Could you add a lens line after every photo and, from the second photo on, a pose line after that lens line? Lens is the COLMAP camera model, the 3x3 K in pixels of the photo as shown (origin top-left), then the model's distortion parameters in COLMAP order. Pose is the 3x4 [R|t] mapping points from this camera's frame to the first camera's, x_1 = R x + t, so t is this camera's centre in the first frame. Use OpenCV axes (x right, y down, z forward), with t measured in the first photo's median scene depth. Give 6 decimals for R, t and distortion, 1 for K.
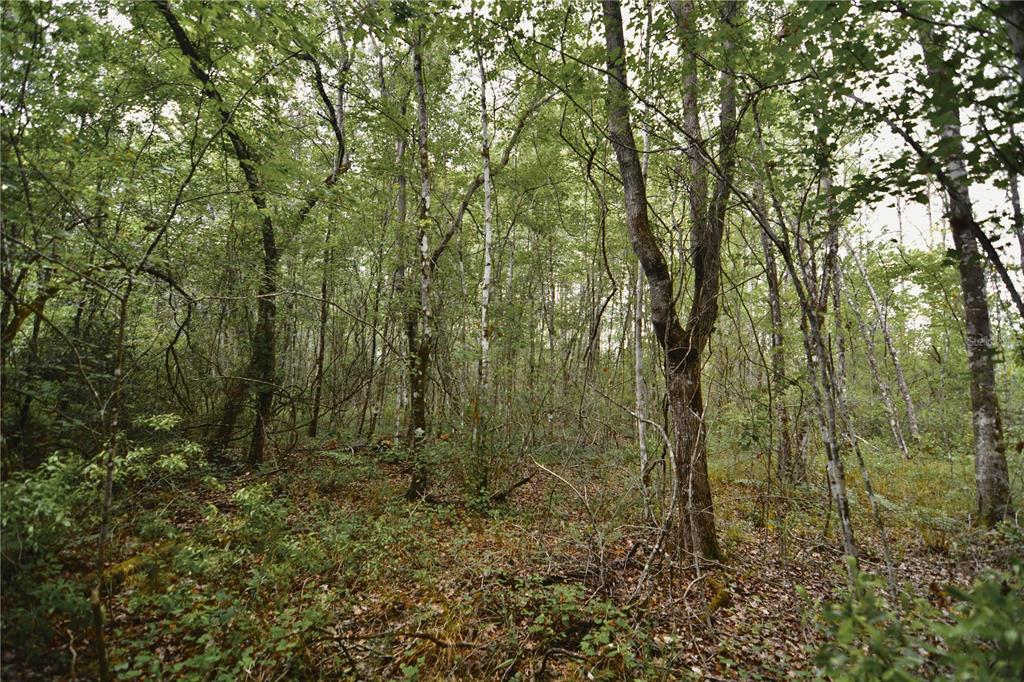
lens RADIAL K [[492.6, 0, 517.0], [0, 492.6, 348.8], [0, 0, 1]] dist [-0.011343, -0.006832]
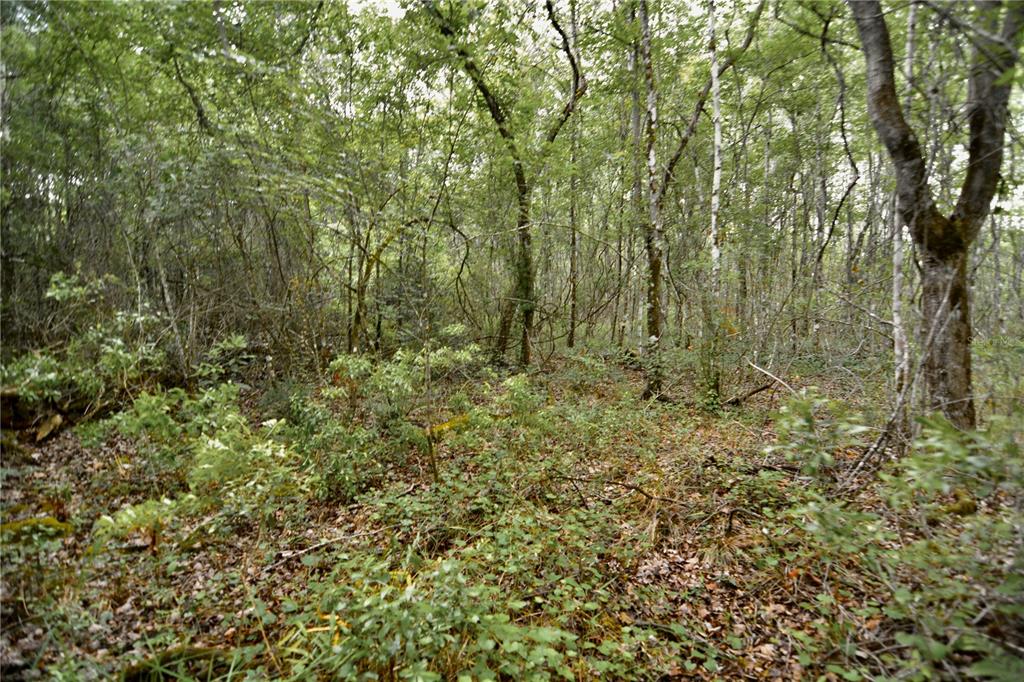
lens RADIAL K [[492.6, 0, 517.0], [0, 492.6, 348.8], [0, 0, 1]] dist [-0.011343, -0.006832]
pose [[0.870501, 0.001897, -0.492163, 0.073450], [0.081838, 0.985513, 0.148549, 0.002941], [0.485315, -0.169589, 0.857735, -0.082464]]
